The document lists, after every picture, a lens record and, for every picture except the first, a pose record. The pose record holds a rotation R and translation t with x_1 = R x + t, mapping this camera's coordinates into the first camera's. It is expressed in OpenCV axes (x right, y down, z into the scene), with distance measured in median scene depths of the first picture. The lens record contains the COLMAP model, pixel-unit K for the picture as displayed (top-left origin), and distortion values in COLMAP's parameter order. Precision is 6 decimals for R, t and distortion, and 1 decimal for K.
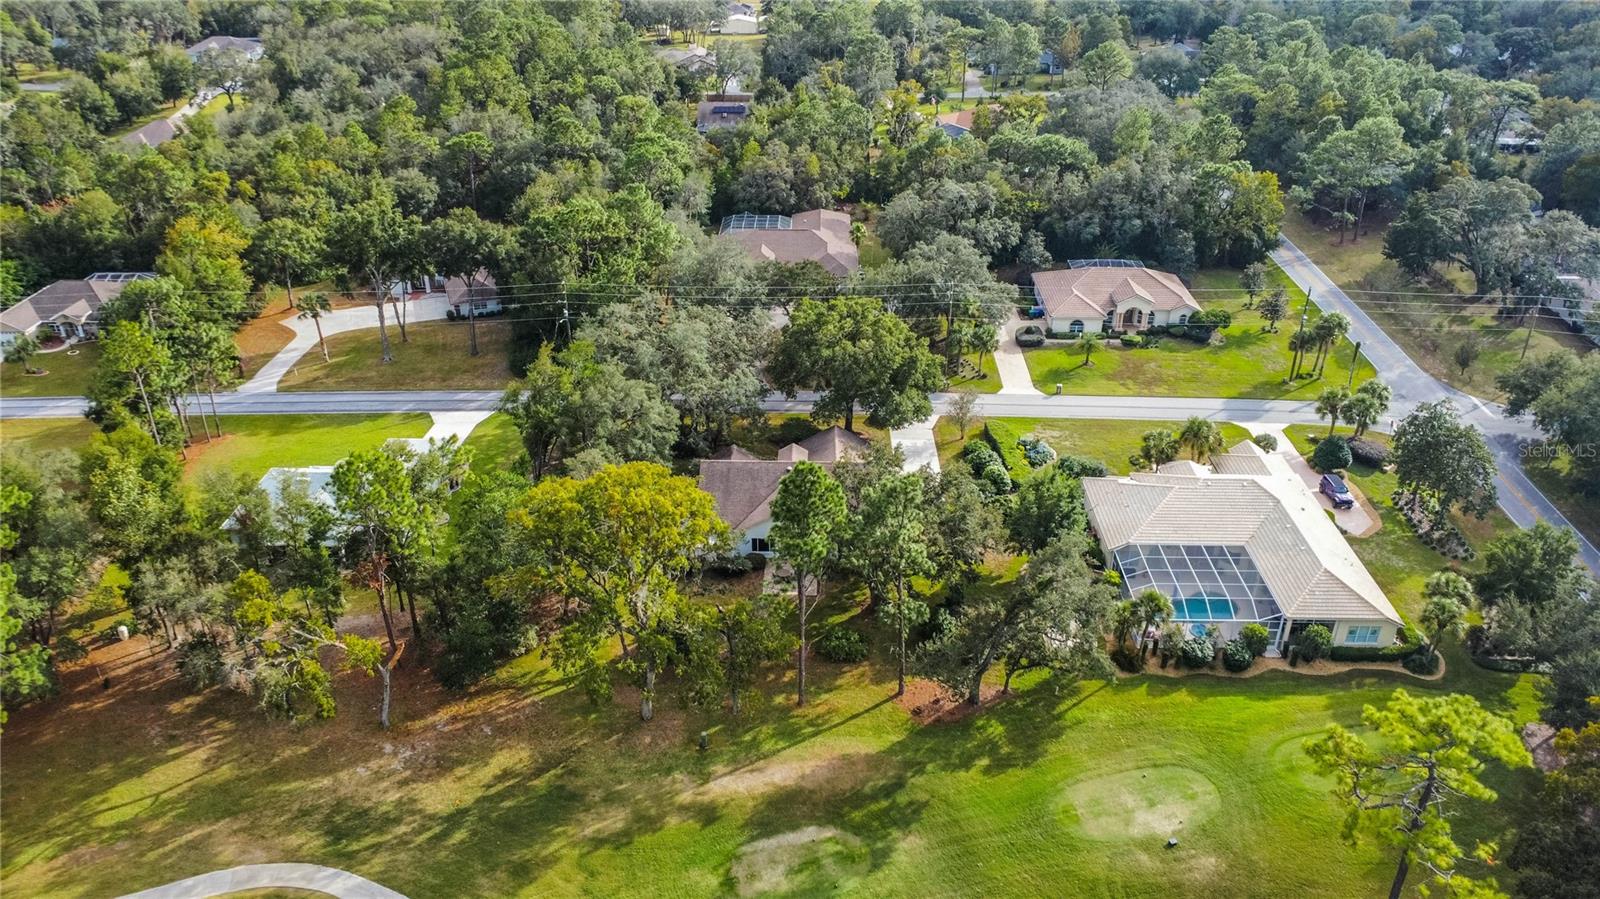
lens RADIAL K [[1182.4, 0, 797.7], [0, 1182.4, 449.5], [0, 0, 1]] dist [-0.029988, -0.009252]
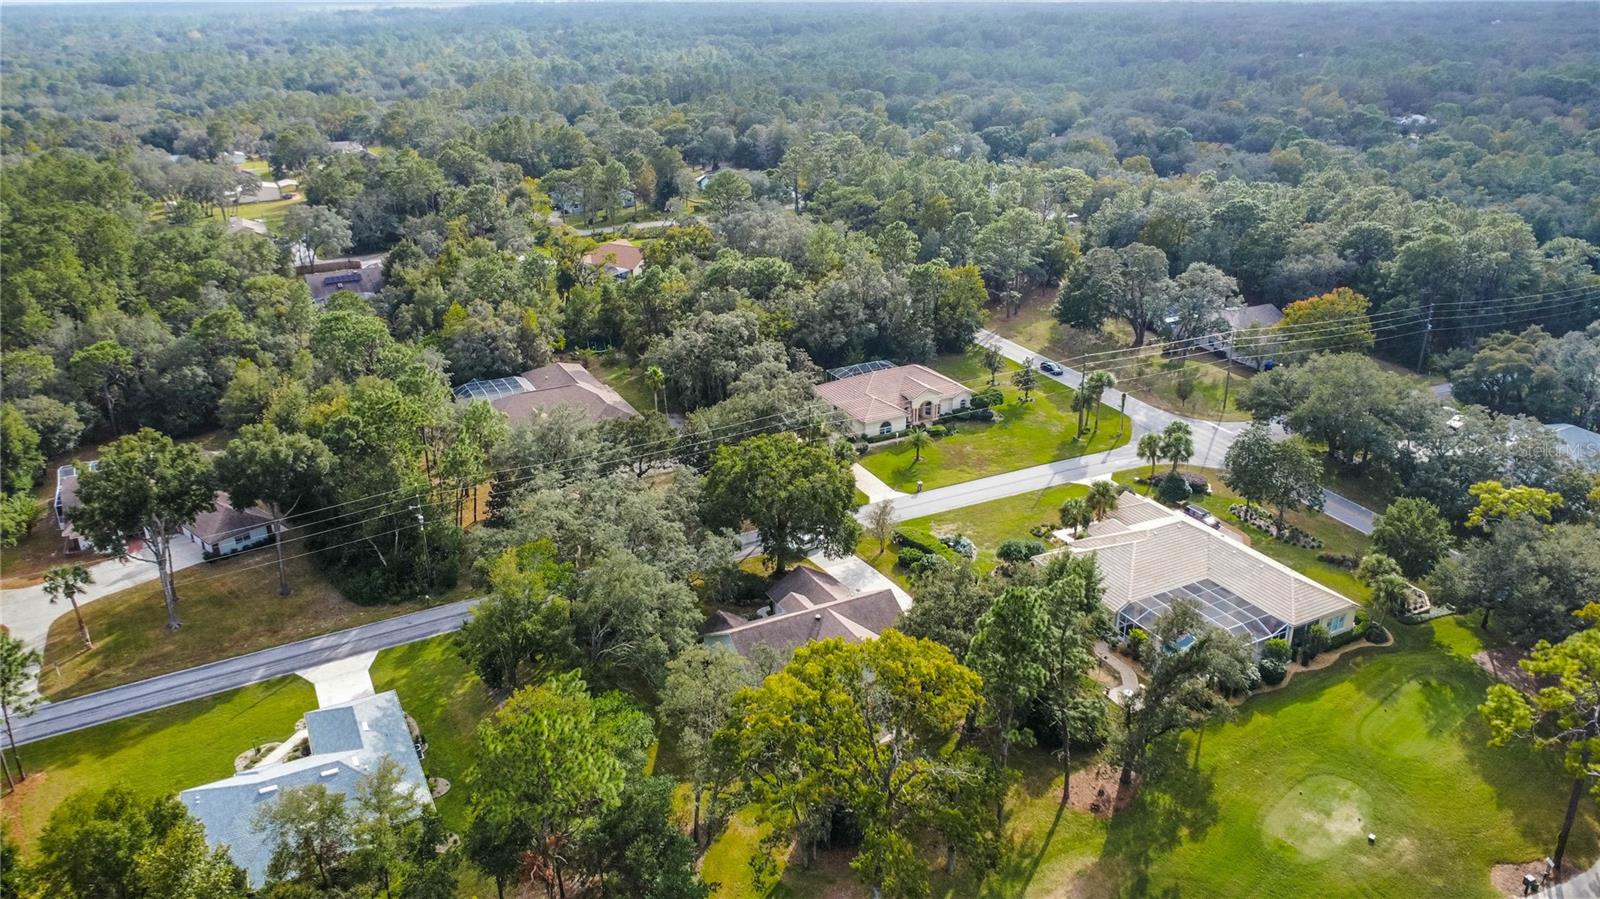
lens RADIAL K [[1182.4, 0, 800.0], [0, 1182.4, 449.7], [0, 0, 1]] dist [-0.029988, -0.009252]
pose [[0.874072, -0.192067, 0.446216, -0.313064], [0.238107, 0.970008, -0.048891, -0.053557], [-0.423443, 0.148981, 0.893589, 0.096904]]
